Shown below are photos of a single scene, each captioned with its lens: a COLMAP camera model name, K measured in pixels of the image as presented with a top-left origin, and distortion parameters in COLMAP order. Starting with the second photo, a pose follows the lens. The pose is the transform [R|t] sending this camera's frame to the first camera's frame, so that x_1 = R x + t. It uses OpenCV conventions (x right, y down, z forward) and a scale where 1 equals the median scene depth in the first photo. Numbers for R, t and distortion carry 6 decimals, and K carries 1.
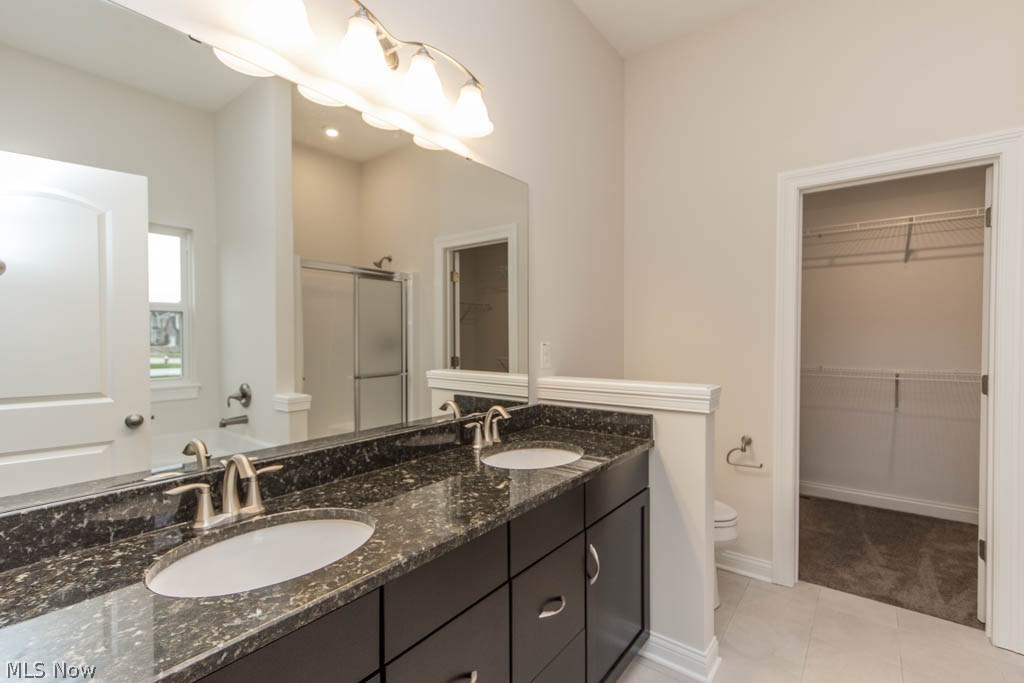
lens RADIAL K [[457.4, 0, 512.0], [0, 457.4, 341.5], [0, 0, 1]] dist [0.014366, 0.000236]
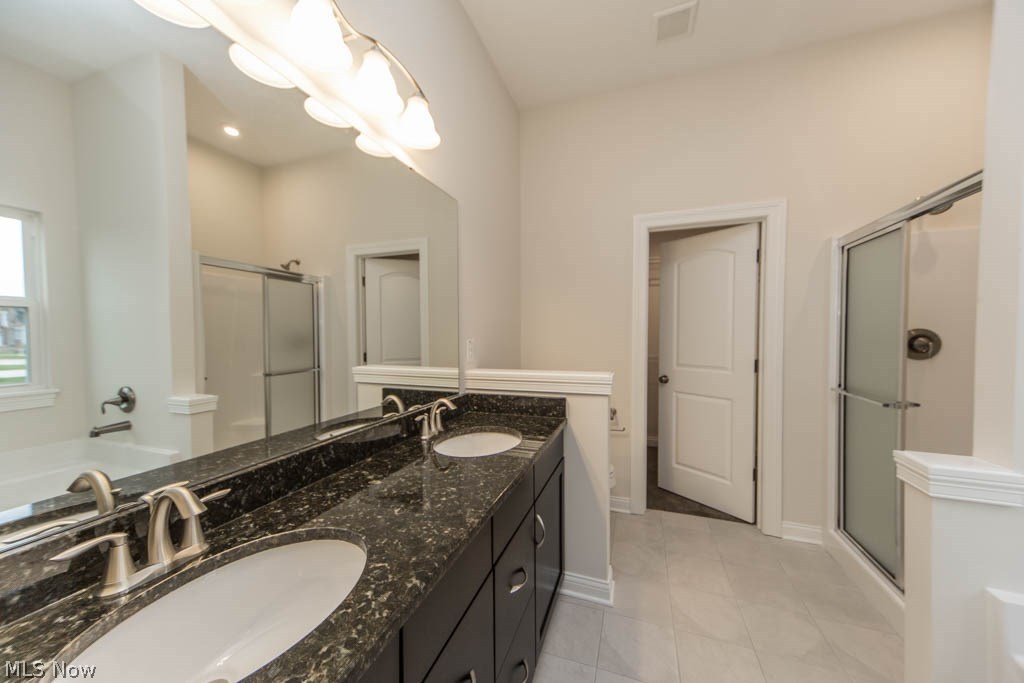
lens RADIAL K [[356.1, 0, 512.0], [0, 356.1, 341.5], [0, 0, 1]] dist [0.018941, -0.000139]
pose [[0.950896, -0.008884, 0.309384, -0.138561], [0.005831, 0.999925, 0.010791, -0.004269], [-0.309456, -0.008457, 0.950876, 0.136791]]
